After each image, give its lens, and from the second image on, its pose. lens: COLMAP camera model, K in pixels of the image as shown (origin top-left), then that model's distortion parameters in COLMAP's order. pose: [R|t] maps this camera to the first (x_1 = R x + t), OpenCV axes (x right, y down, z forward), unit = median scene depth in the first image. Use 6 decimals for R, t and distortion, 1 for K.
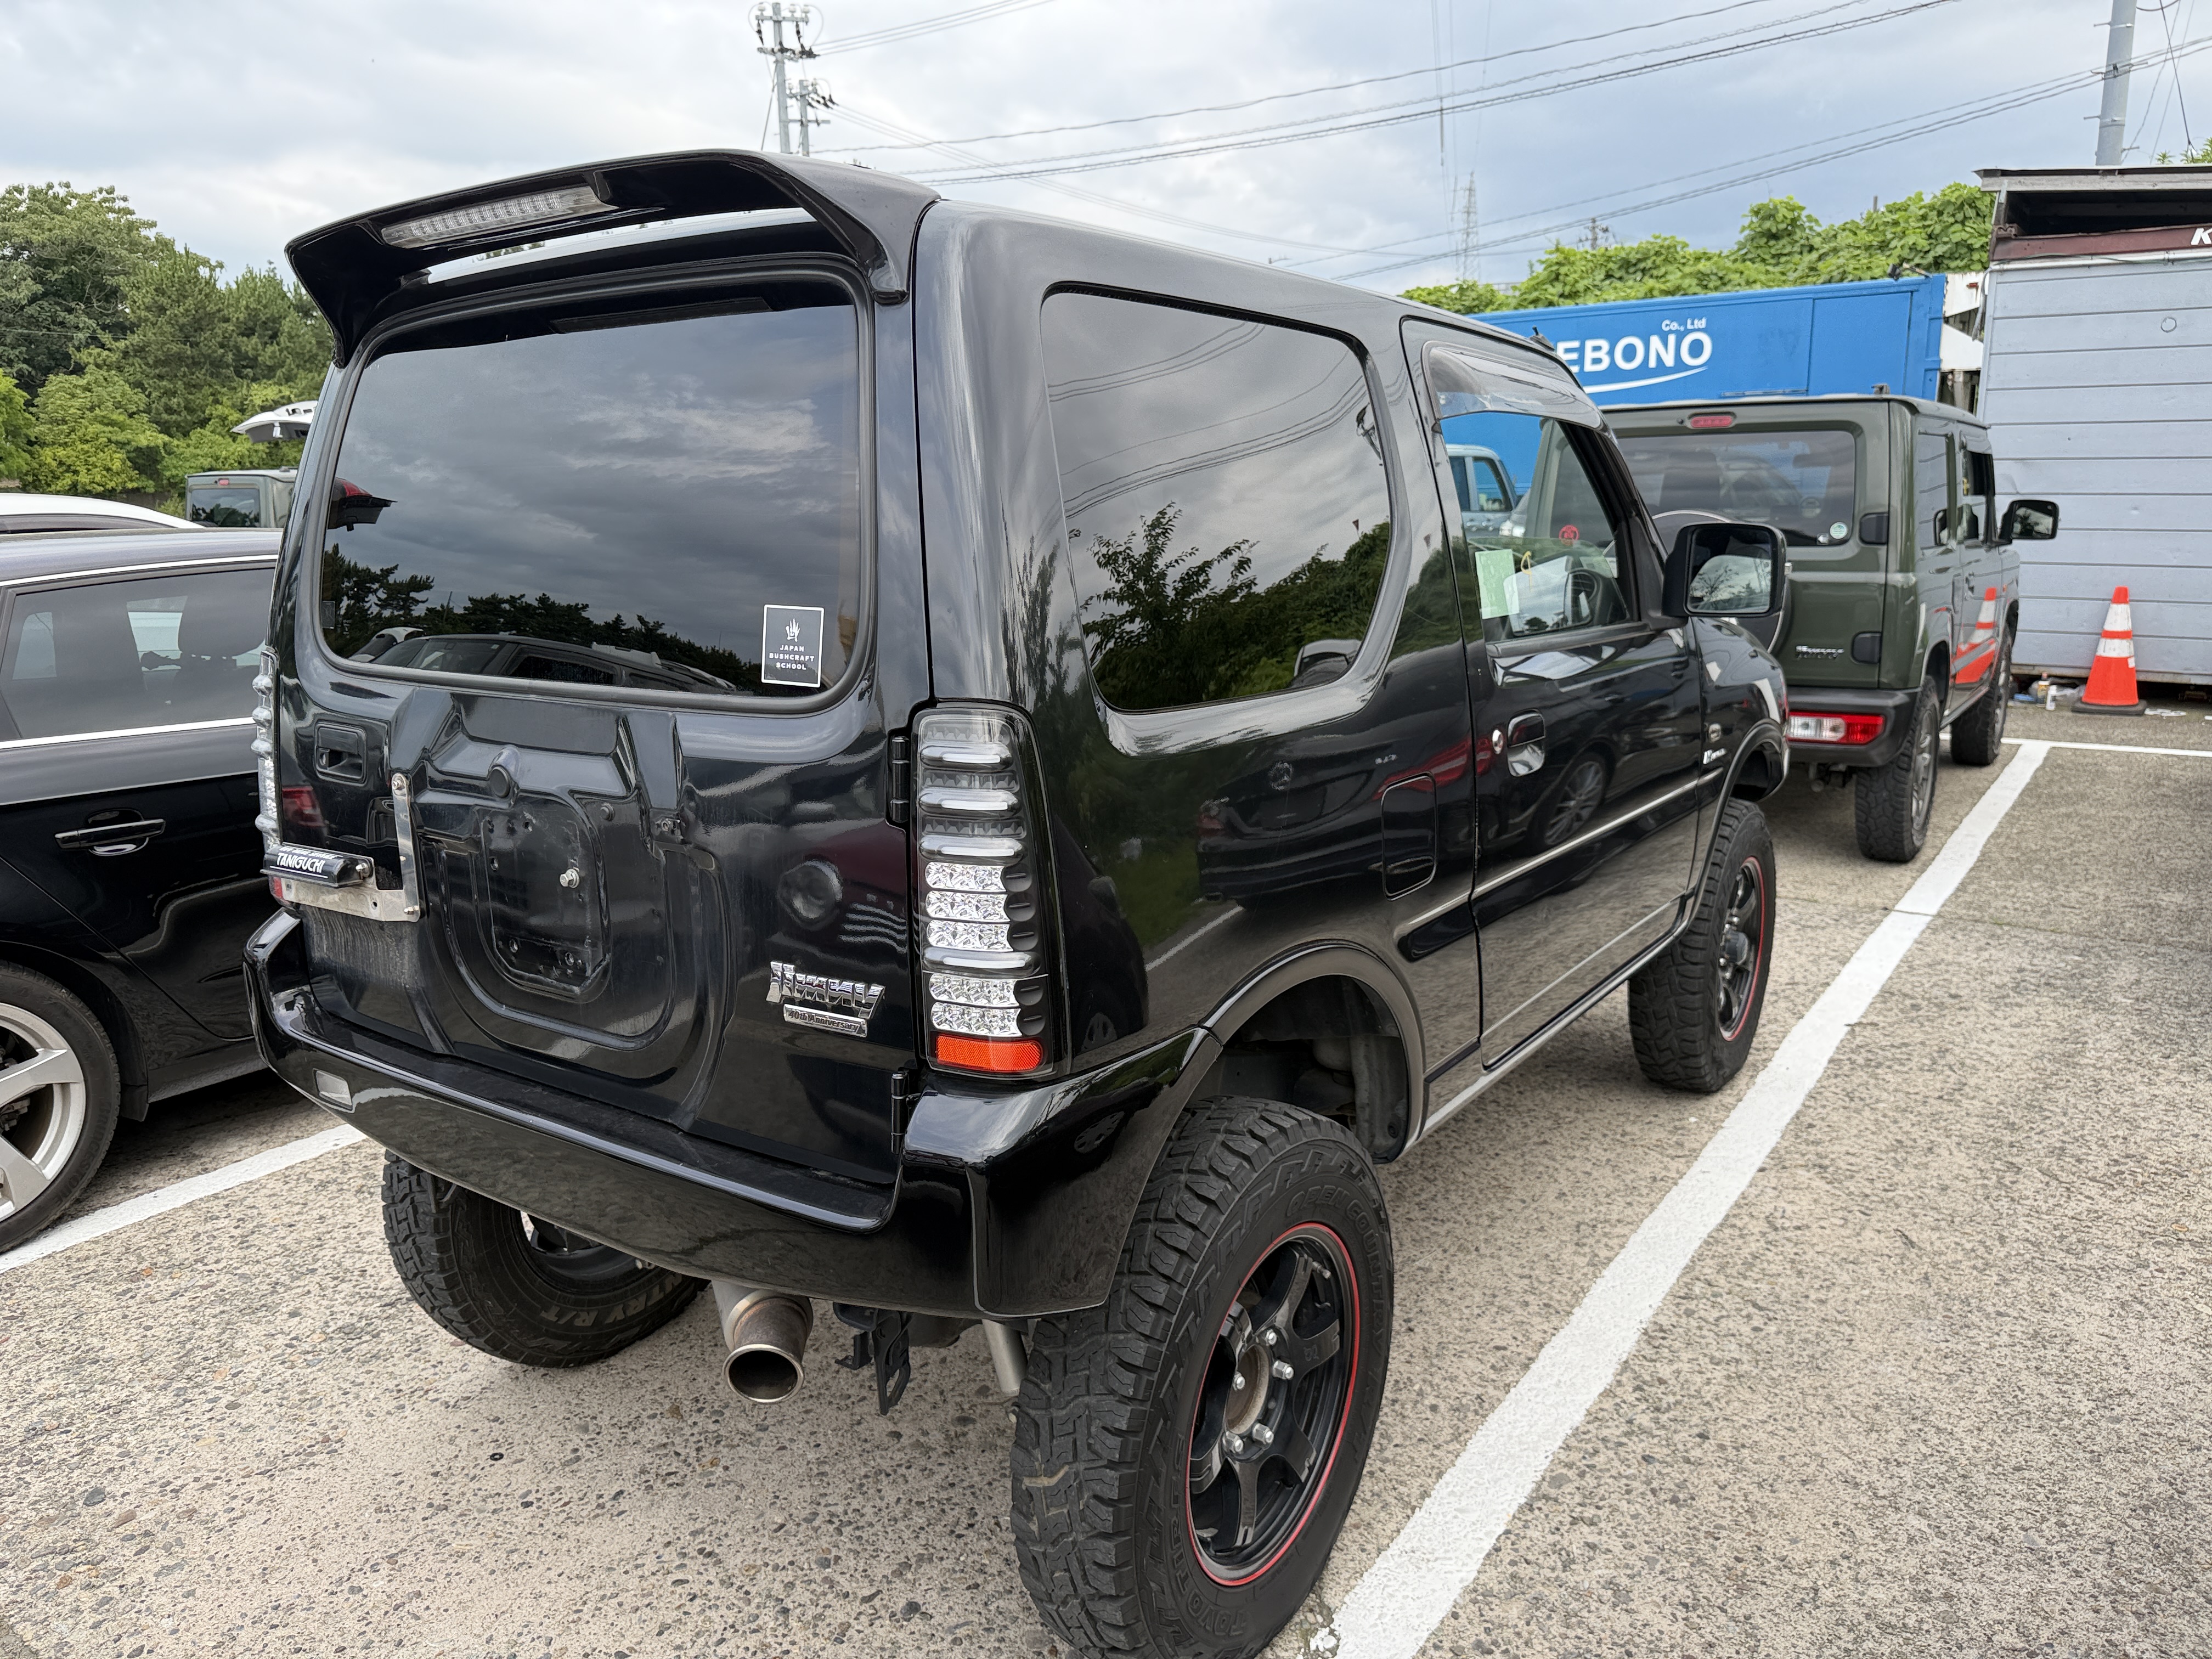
lens RADIAL K [[1564.3, 0, 1093.1], [0, 1564.3, 826.3], [0, 0, 1]] dist [0.030196, -0.032783]
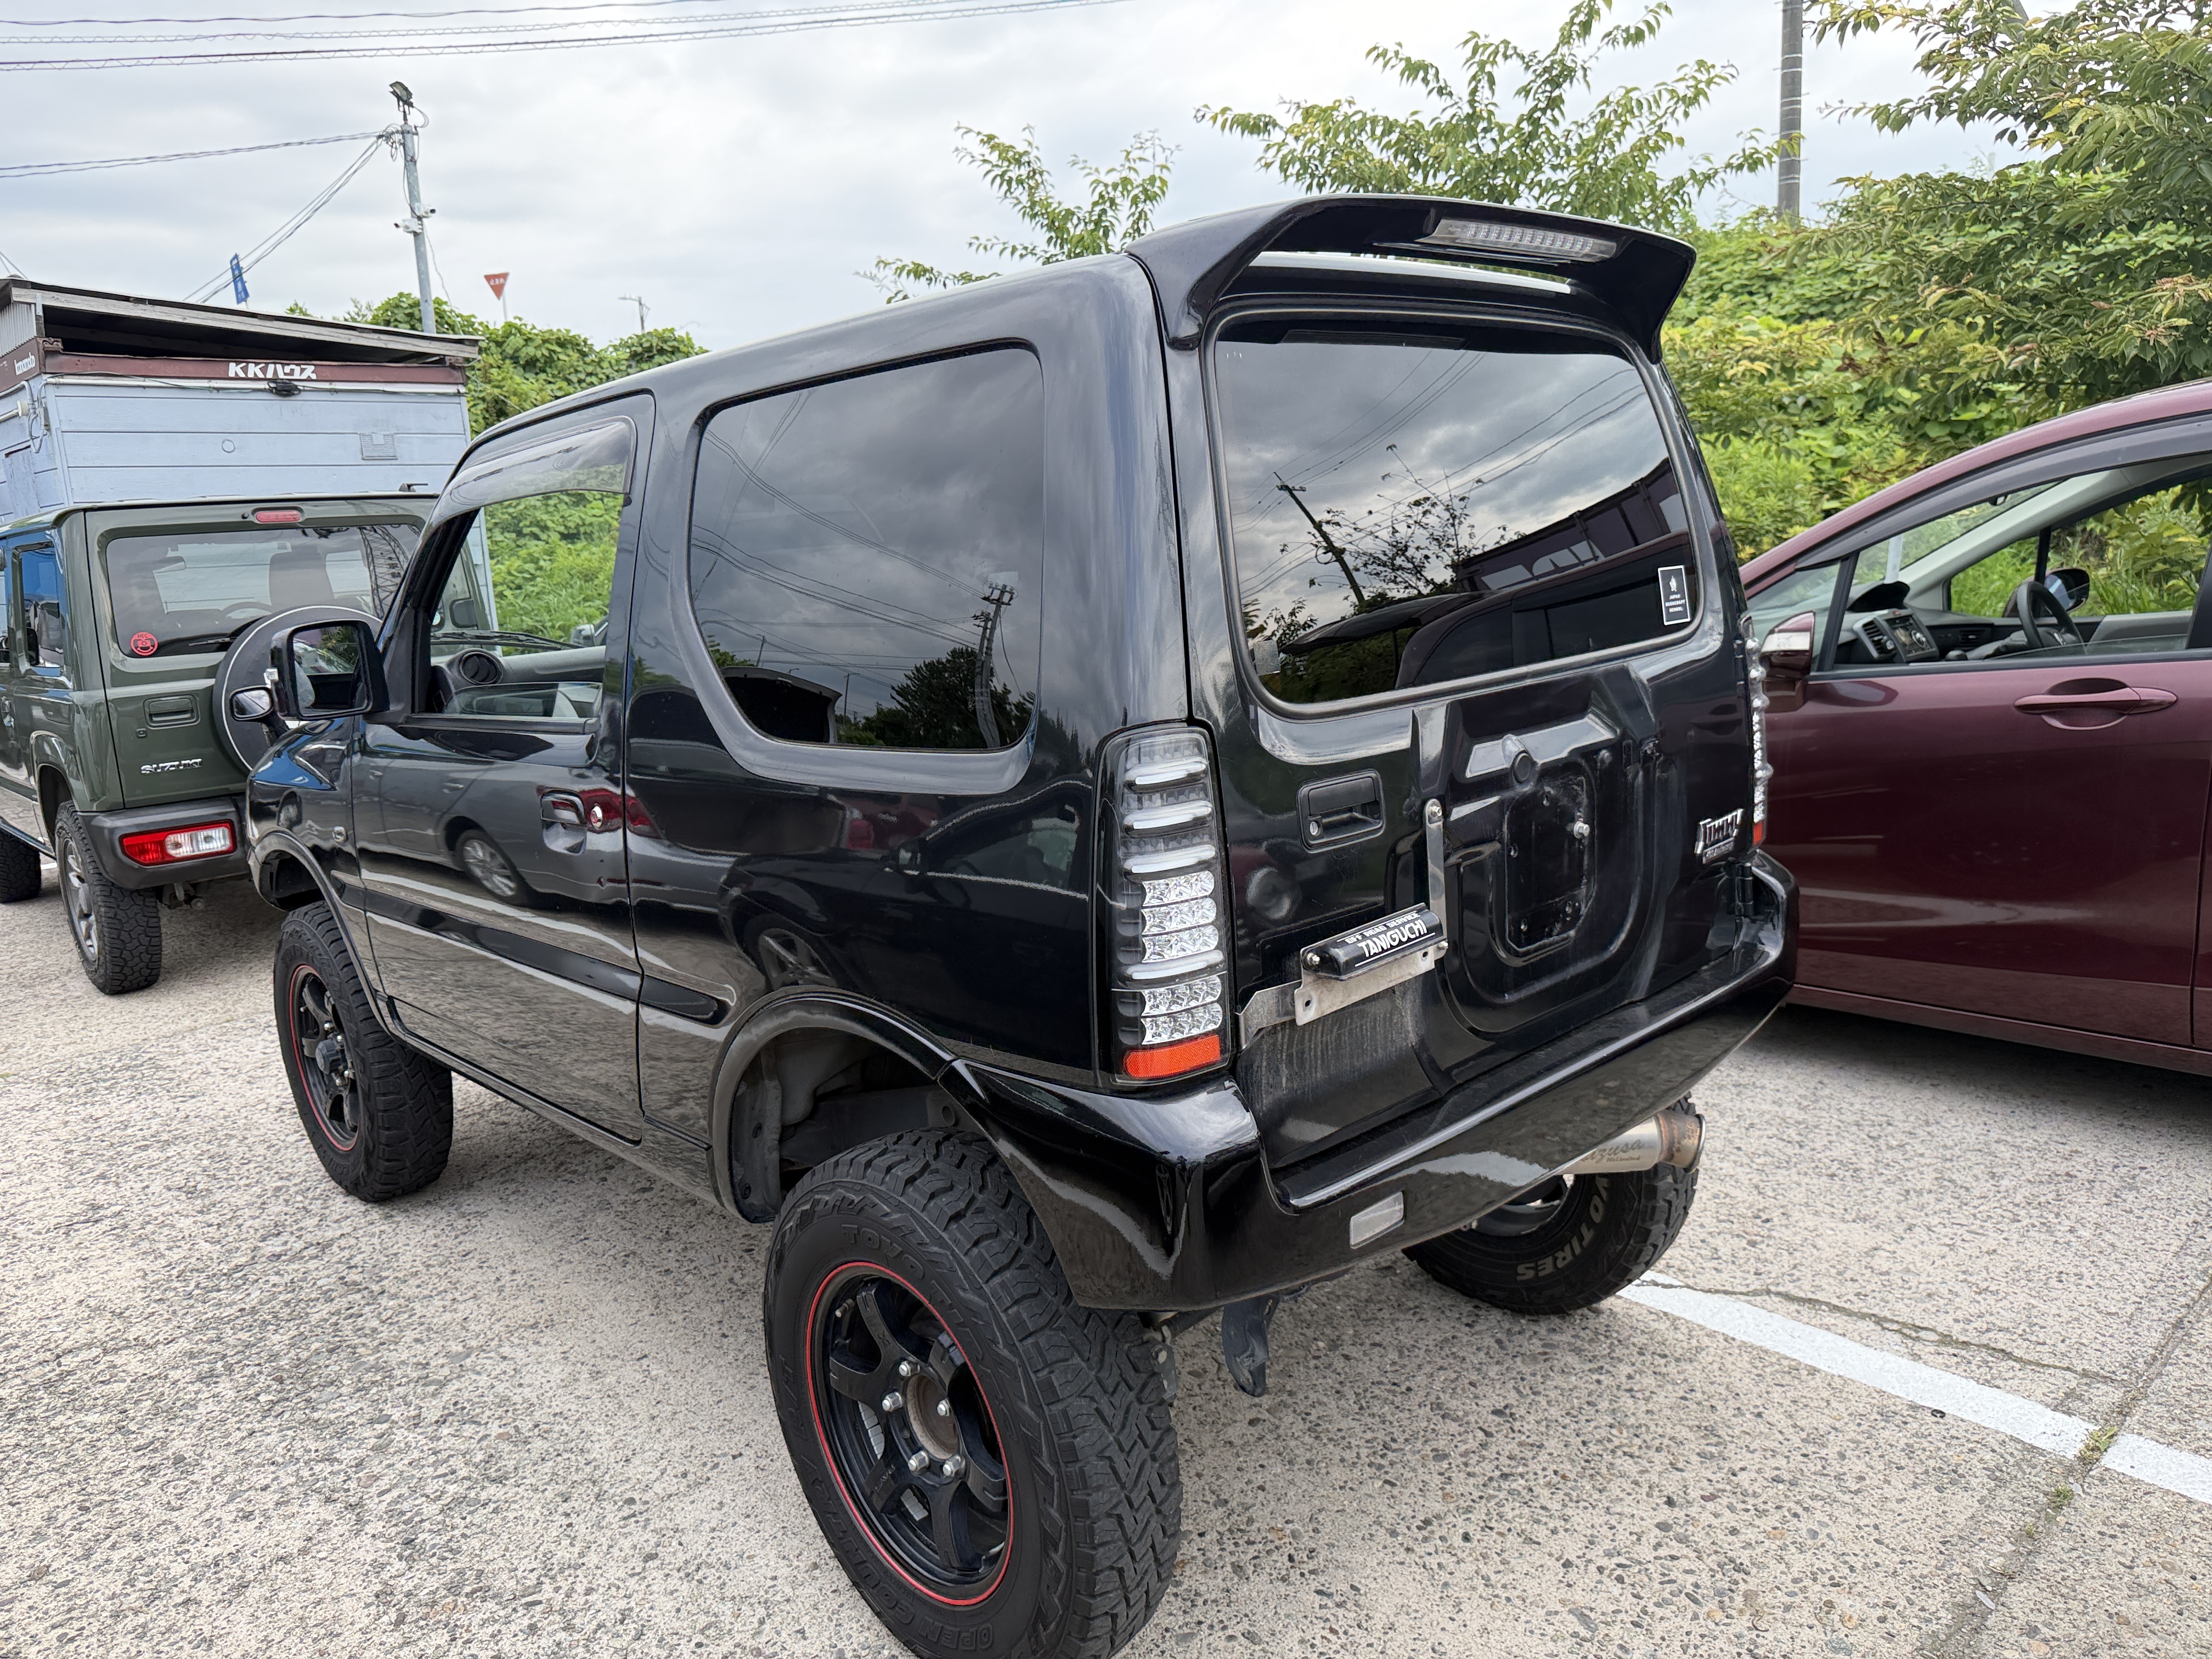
lens RADIAL K [[1564.3, 0, 1102.4], [0, 1564.3, 821.6], [0, 0, 1]] dist [0.030196, -0.032783]
pose [[0.200629, -0.178595, 0.963251, -1.129501], [0.261831, 0.957250, 0.122948, -0.152573], [-0.944030, 0.227542, 0.238814, 0.797846]]
